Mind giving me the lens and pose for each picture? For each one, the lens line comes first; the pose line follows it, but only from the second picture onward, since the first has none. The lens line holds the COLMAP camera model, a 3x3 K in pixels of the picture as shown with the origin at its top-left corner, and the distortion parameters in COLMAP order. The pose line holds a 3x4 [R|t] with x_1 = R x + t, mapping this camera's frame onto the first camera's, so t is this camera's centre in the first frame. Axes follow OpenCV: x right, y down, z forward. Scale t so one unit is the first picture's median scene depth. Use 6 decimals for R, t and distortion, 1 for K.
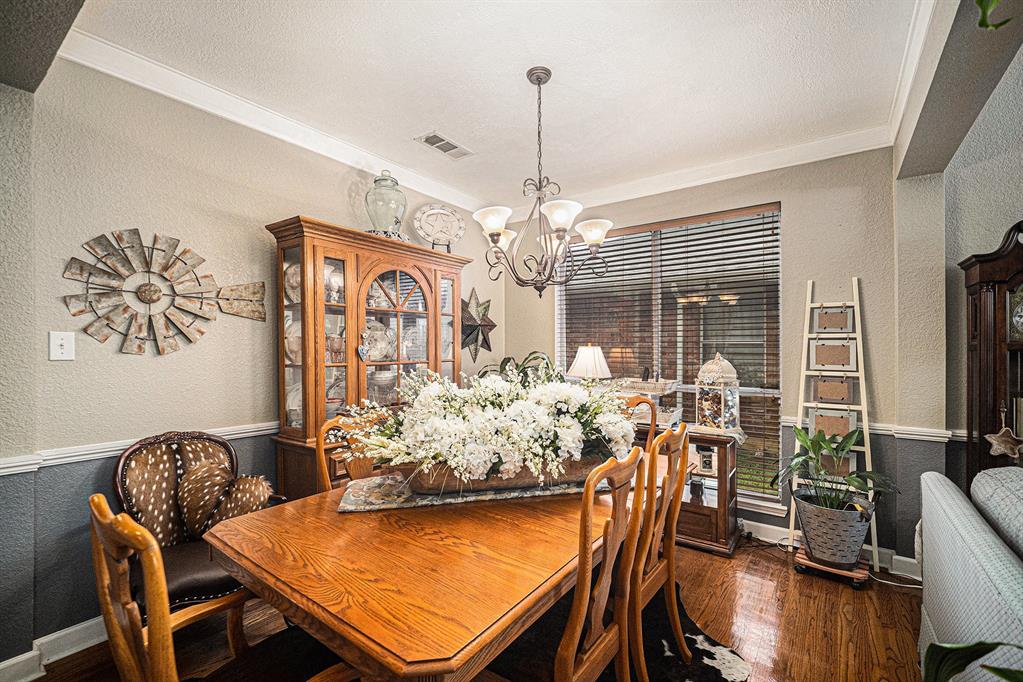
lens RADIAL K [[443.6, 0, 509.1], [0, 443.6, 348.1], [0, 0, 1]] dist [-0.001418, -0.000103]
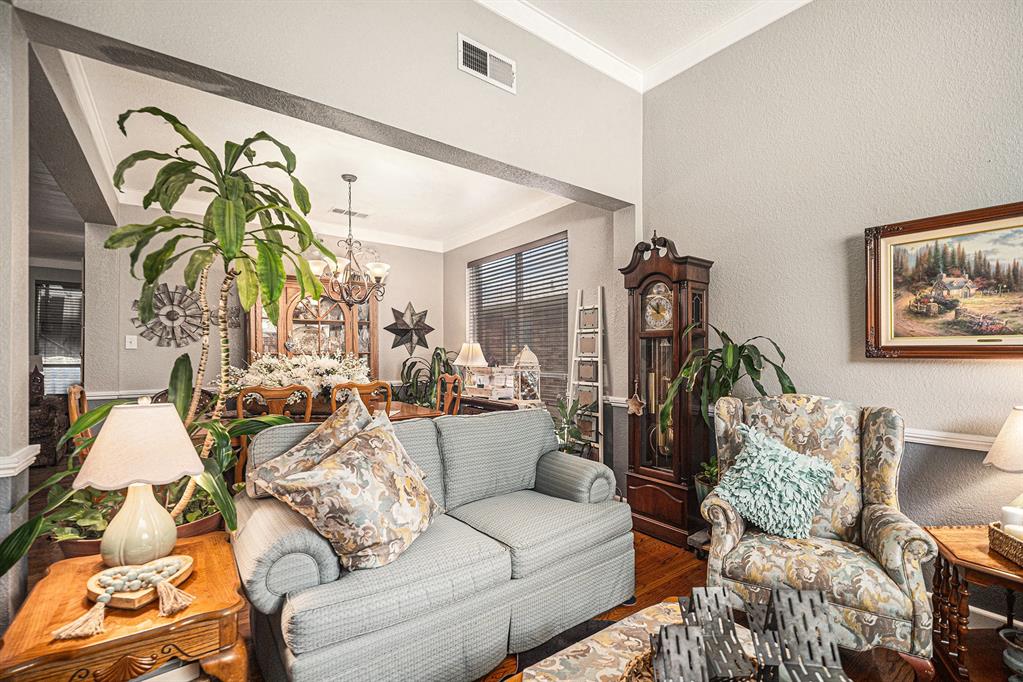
lens RADIAL K [[443.6, 0, 514.9], [0, 443.6, 344.6], [0, 0, 1]] dist [-0.001418, -0.000103]
pose [[0.957944, -0.011492, -0.286725, 0.940939], [0.004910, 0.999708, -0.023664, 0.046130], [0.286913, 0.021261, 0.957721, -0.346946]]
